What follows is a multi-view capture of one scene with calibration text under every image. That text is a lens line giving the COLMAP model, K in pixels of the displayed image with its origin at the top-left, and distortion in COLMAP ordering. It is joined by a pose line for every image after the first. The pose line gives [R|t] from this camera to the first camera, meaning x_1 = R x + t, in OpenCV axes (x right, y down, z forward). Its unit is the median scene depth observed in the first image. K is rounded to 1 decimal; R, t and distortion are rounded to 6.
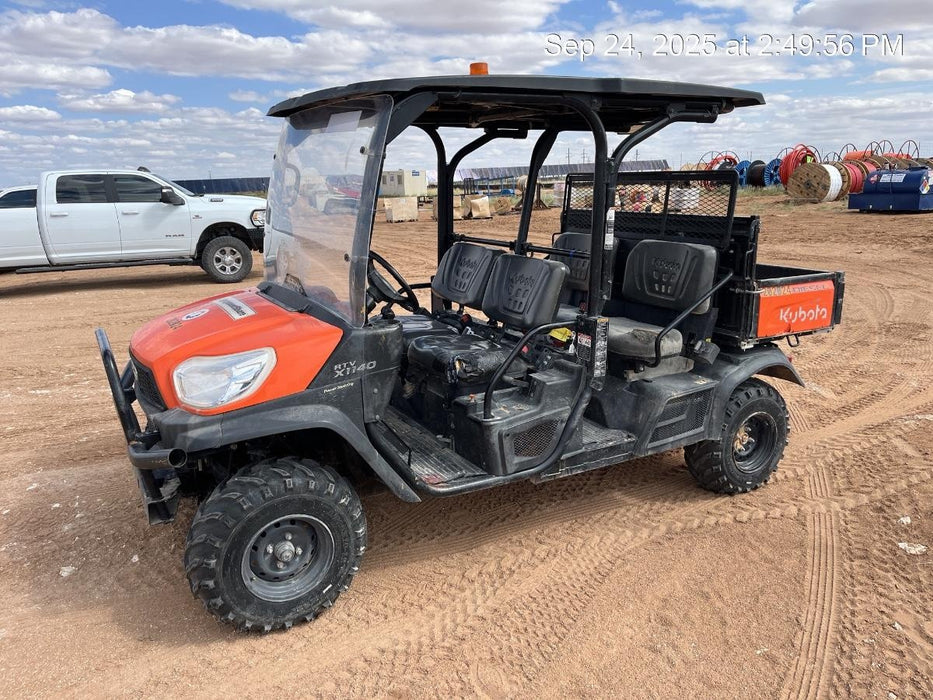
lens RADIAL K [[705.0, 0, 466.5], [0, 705.0, 350.0], [0, 0, 1]] dist [0.080377, -0.102596]
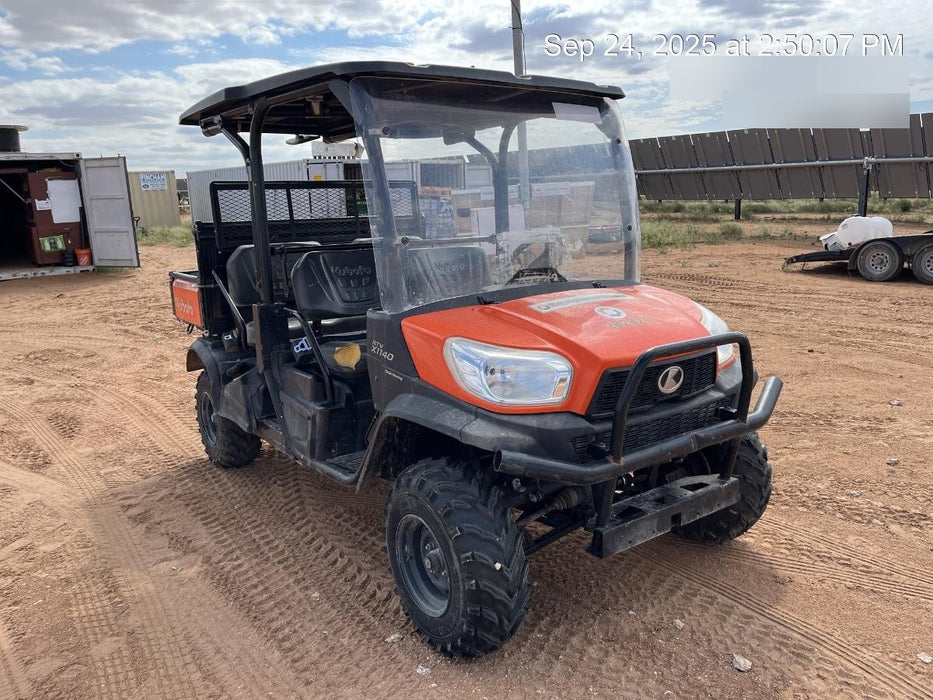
lens RADIAL K [[708.0, 0, 468.9], [0, 708.0, 341.9], [0, 0, 1]] dist [0.080796, -0.114295]
pose [[-0.100950, -0.174792, 0.979417, -1.087861], [0.268425, 0.943153, 0.195987, -0.207236], [-0.957996, 0.282685, -0.048293, 1.096130]]
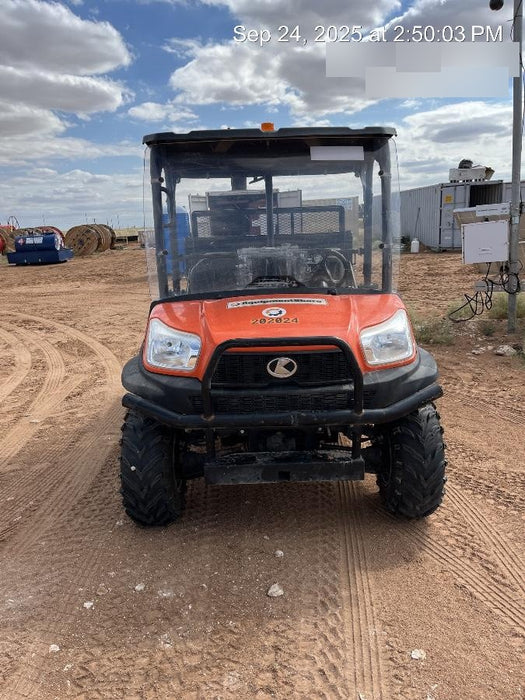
lens RADIAL K [[531.2, 0, 267.9], [0, 531.2, 352.5], [0, 0, 1]] dist [0.080796, -0.114295]
pose [[0.487523, -0.201033, 0.849651, -1.002535], [0.238552, 0.966775, 0.091866, -0.061494], [-0.839889, 0.157900, 0.519282, 0.526671]]
